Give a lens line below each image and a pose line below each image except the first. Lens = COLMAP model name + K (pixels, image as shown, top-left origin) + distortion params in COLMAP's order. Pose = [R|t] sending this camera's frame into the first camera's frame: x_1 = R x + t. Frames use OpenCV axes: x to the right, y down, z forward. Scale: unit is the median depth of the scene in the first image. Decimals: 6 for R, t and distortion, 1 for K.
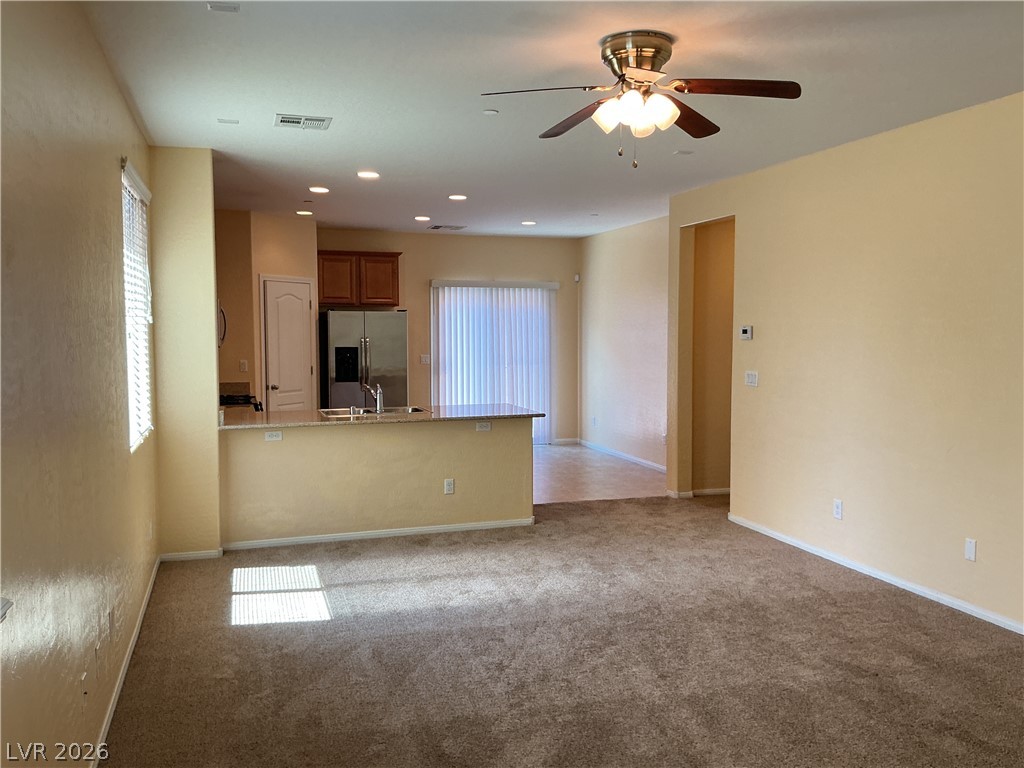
lens RADIAL K [[850.7, 0, 508.9], [0, 850.7, 384.8], [0, 0, 1]] dist [0.057228, -0.141862]
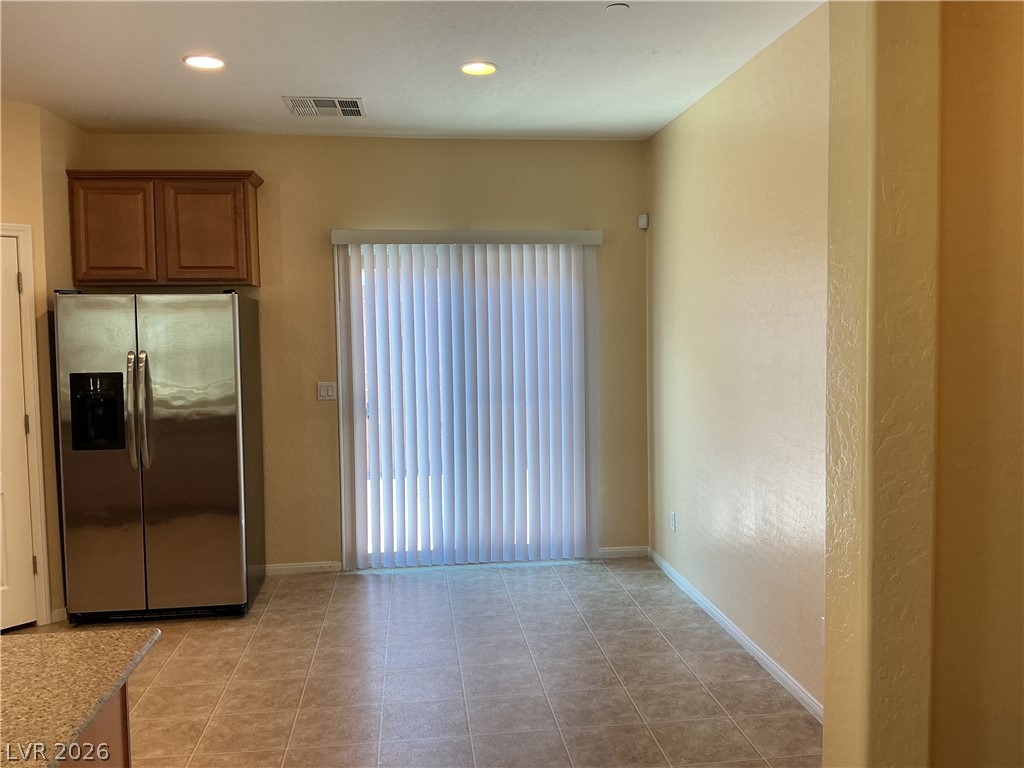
lens RADIAL K [[850.7, 0, 501.6], [0, 850.7, 382.9], [0, 0, 1]] dist [0.057228, -0.141862]
pose [[0.981113, 0.000605, -0.193433, 0.100635], [-0.000078, 0.999996, 0.002733, -0.036311], [0.193434, -0.002666, 0.981110, 0.533877]]
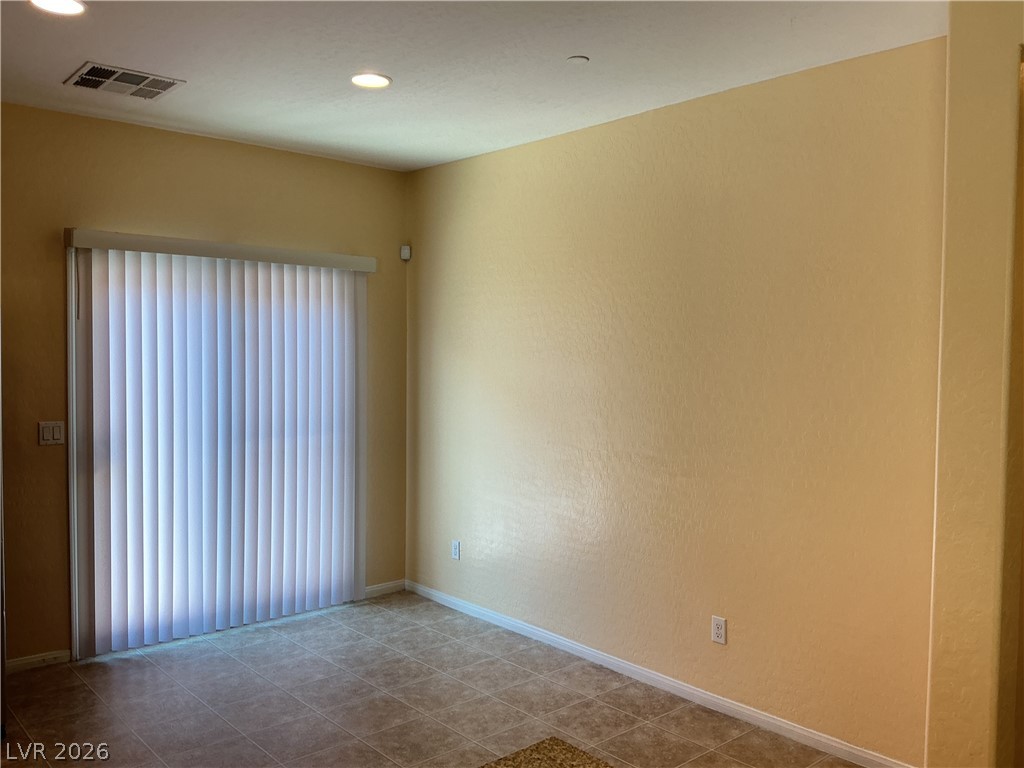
lens RADIAL K [[850.7, 0, 523.4], [0, 850.7, 382.5], [0, 0, 1]] dist [0.057228, -0.141862]
pose [[0.912111, -0.002804, 0.409934, -0.062593], [0.012518, 0.999701, -0.021014, -0.042412], [-0.409752, 0.024299, 0.911873, 0.561307]]
